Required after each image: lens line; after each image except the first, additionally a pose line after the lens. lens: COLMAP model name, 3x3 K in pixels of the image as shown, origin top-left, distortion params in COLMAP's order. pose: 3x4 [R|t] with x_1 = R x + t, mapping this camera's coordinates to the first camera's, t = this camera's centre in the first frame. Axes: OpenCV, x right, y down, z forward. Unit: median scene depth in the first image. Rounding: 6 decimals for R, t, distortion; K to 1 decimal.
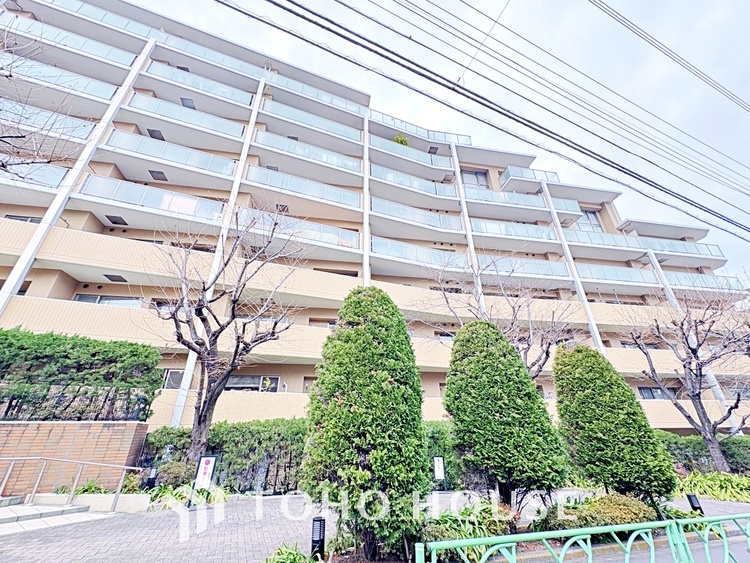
lens RADIAL K [[301.4, 0, 371.8], [0, 301.4, 281.5], [0, 0, 1]] dist [-0.000486, -0.000065]
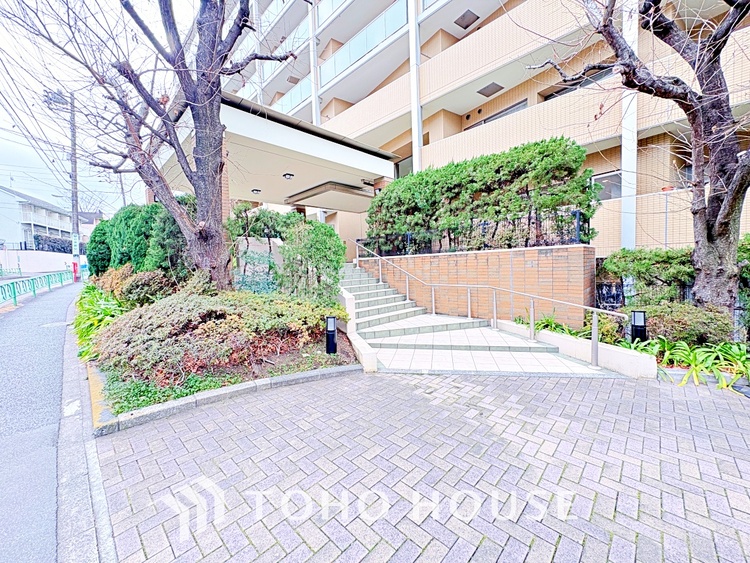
lens RADIAL K [[301.4, 0, 371.8], [0, 301.4, 281.5], [0, 0, 1]] dist [-0.000486, -0.000065]
pose [[0.403538, 0.044916, -0.913860, -0.341233], [0.438067, 0.867391, 0.236072, 0.168907], [0.803277, -0.495595, 0.330349, 0.352138]]
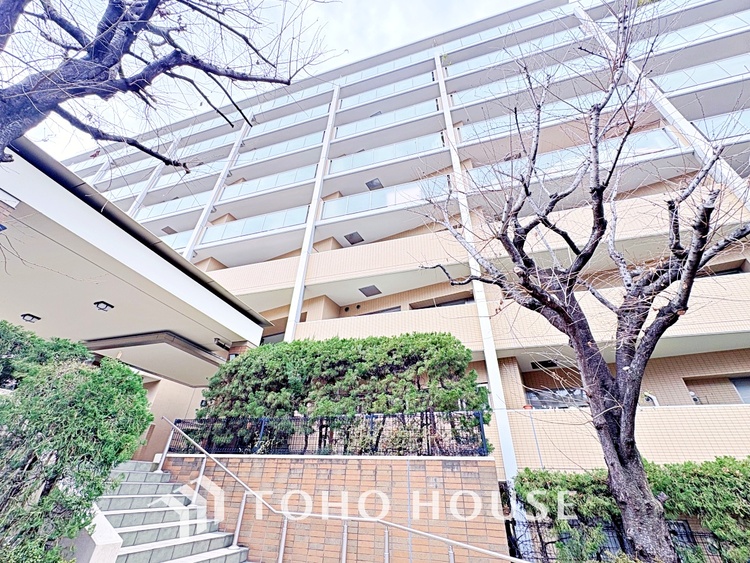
lens RADIAL K [[314.6, 0, 376.8], [0, 314.6, 279.1], [0, 0, 1]] dist [0.000203, -0.000114]
pose [[0.784108, -0.307843, -0.538894, -0.525302], [0.243332, 0.951279, -0.189362, 0.214965], [0.570933, 0.017351, 0.820813, 0.410366]]
